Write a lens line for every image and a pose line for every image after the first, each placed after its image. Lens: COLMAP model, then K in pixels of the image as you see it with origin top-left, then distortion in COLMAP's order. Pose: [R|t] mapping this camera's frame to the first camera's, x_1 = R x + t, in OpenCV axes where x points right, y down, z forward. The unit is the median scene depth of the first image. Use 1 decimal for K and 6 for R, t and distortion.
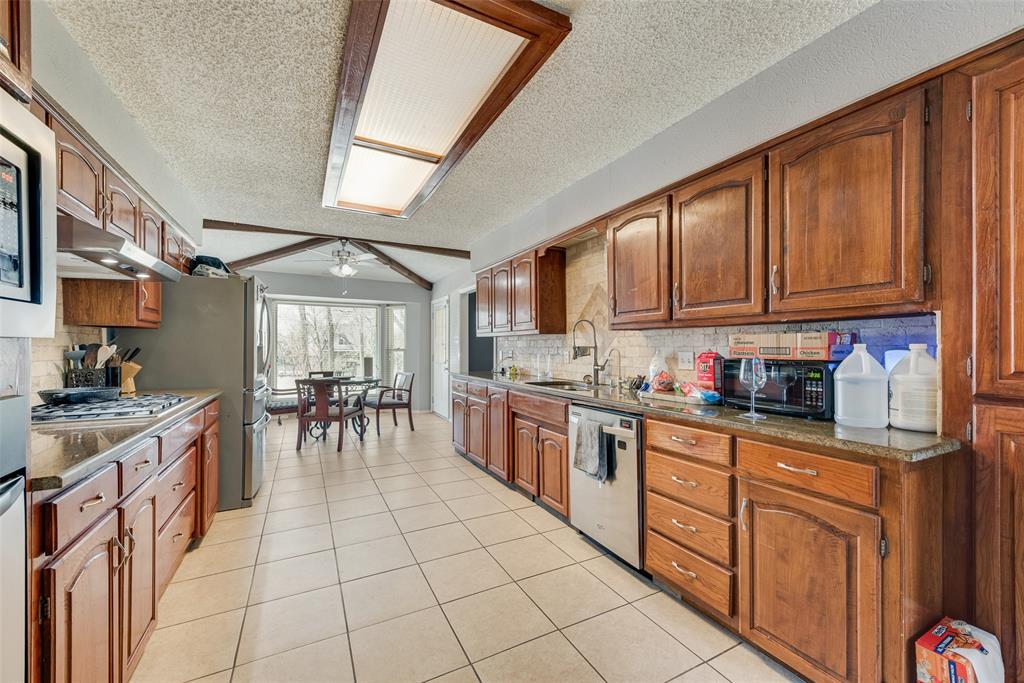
lens RADIAL K [[404.9, 0, 511.7], [0, 404.9, 346.5], [0, 0, 1]] dist [0.002531, 0.000013]
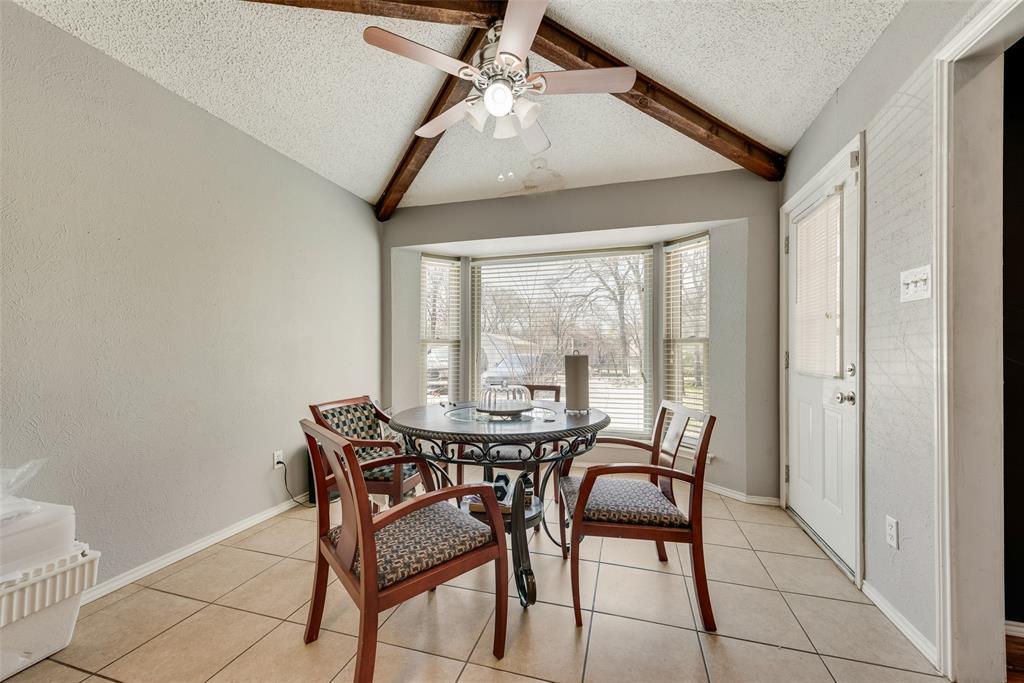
lens RADIAL K [[404.9, 0, 509.5], [0, 404.9, 348.8], [0, 0, 1]] dist [0.002531, 0.000013]
pose [[0.721103, -0.002284, -0.692824, -0.126840], [0.002057, 0.999997, -0.001155, 0.018555], [0.692825, -0.000592, 0.721105, 0.587739]]
